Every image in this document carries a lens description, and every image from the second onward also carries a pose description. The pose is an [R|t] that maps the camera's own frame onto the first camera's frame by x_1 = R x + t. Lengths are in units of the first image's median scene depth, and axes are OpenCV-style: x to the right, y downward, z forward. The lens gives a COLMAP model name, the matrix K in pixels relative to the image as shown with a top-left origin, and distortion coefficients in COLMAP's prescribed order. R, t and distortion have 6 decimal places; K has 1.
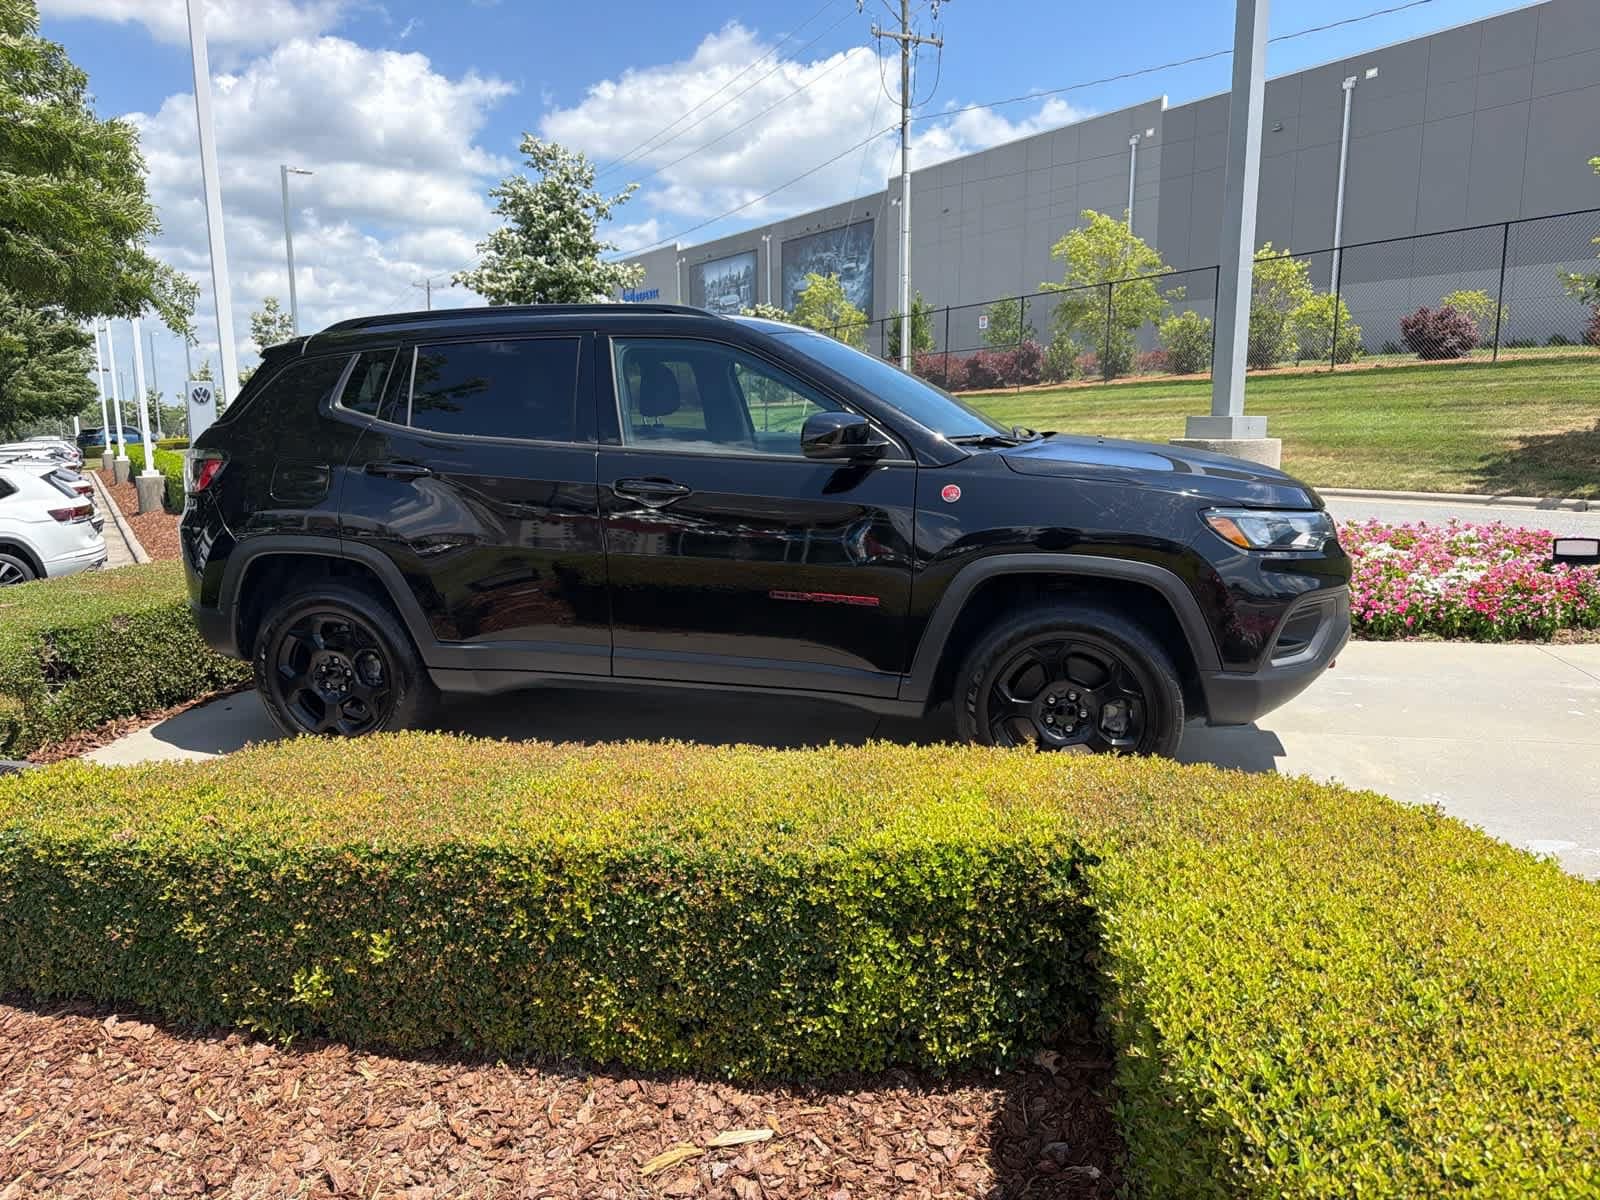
lens RADIAL K [[1270.7, 0, 799.5], [0, 1270.7, 608.8], [0, 0, 1]] dist [-0.002444, -0.017839]
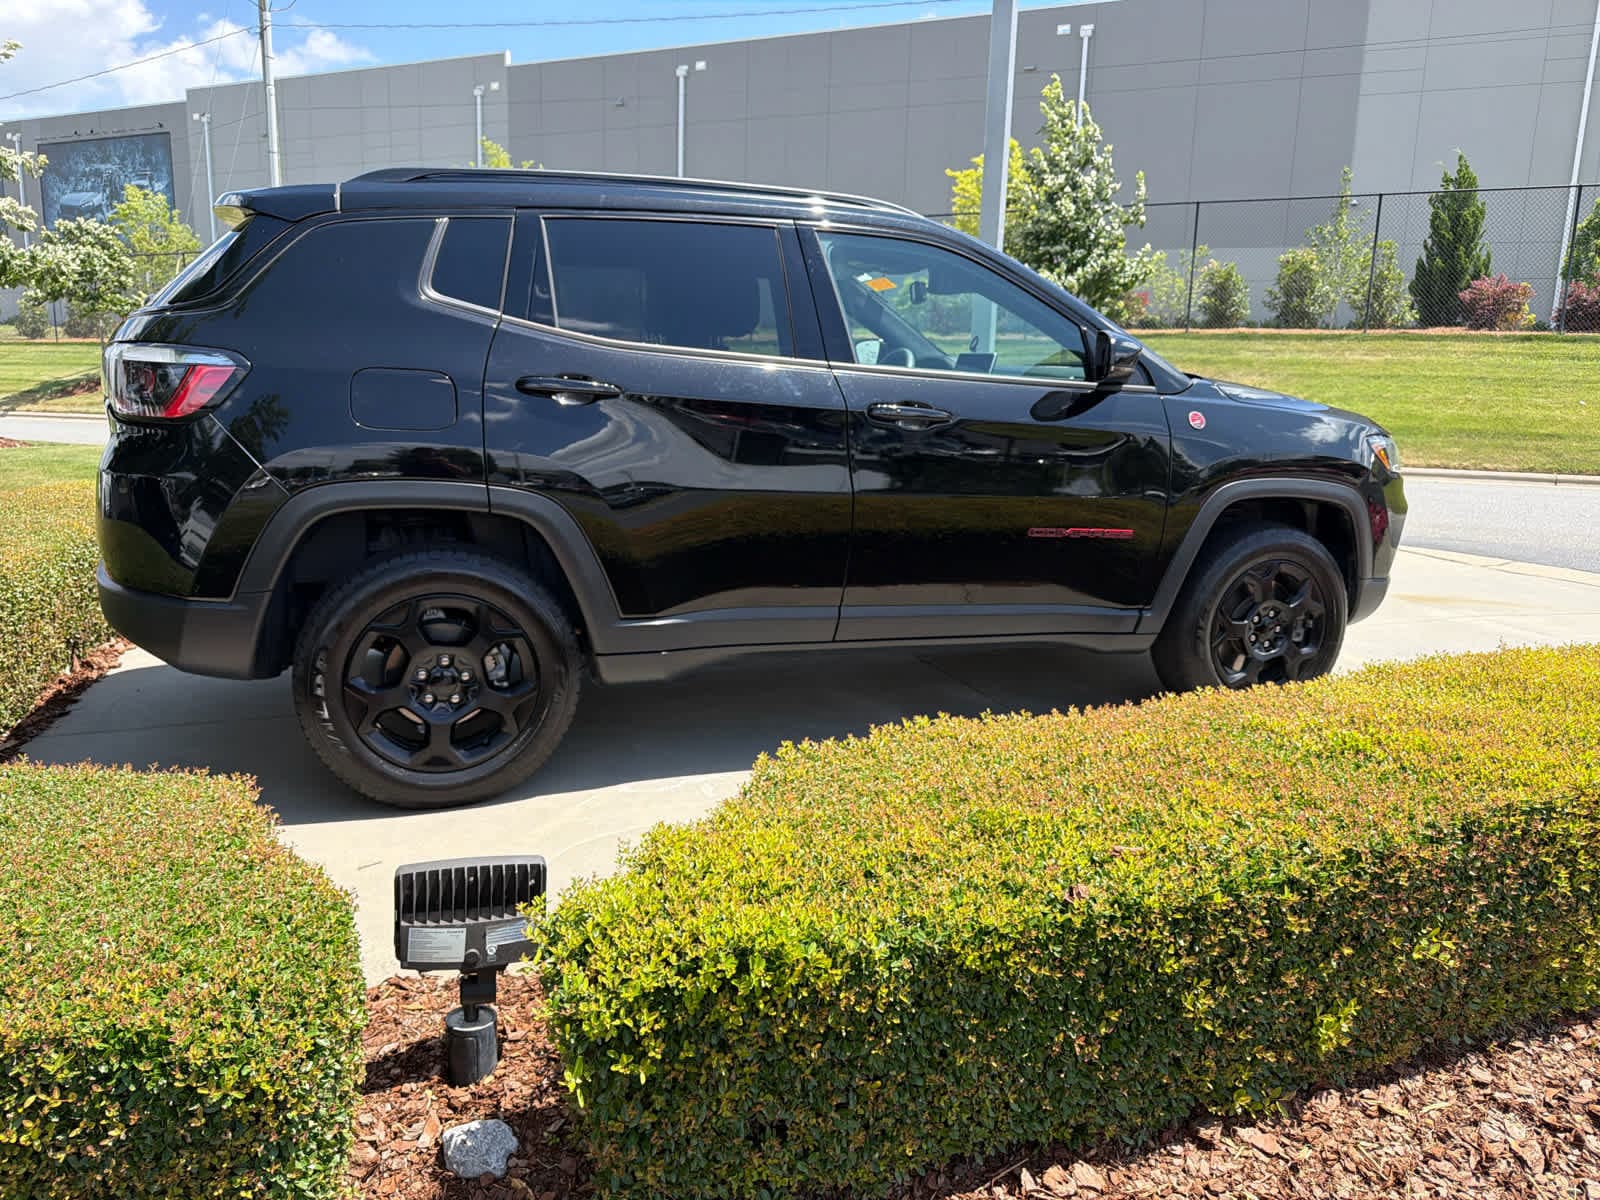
lens RADIAL K [[1217.5, 0, 800.0], [0, 1217.5, 600.0], [0, 0, 1]] dist [0.008335, 0.005937]
pose [[0.806359, -0.076936, 0.586401, -0.598097], [0.058827, 0.997019, 0.049916, -0.014393], [-0.588493, -0.005754, 0.808482, 0.341277]]
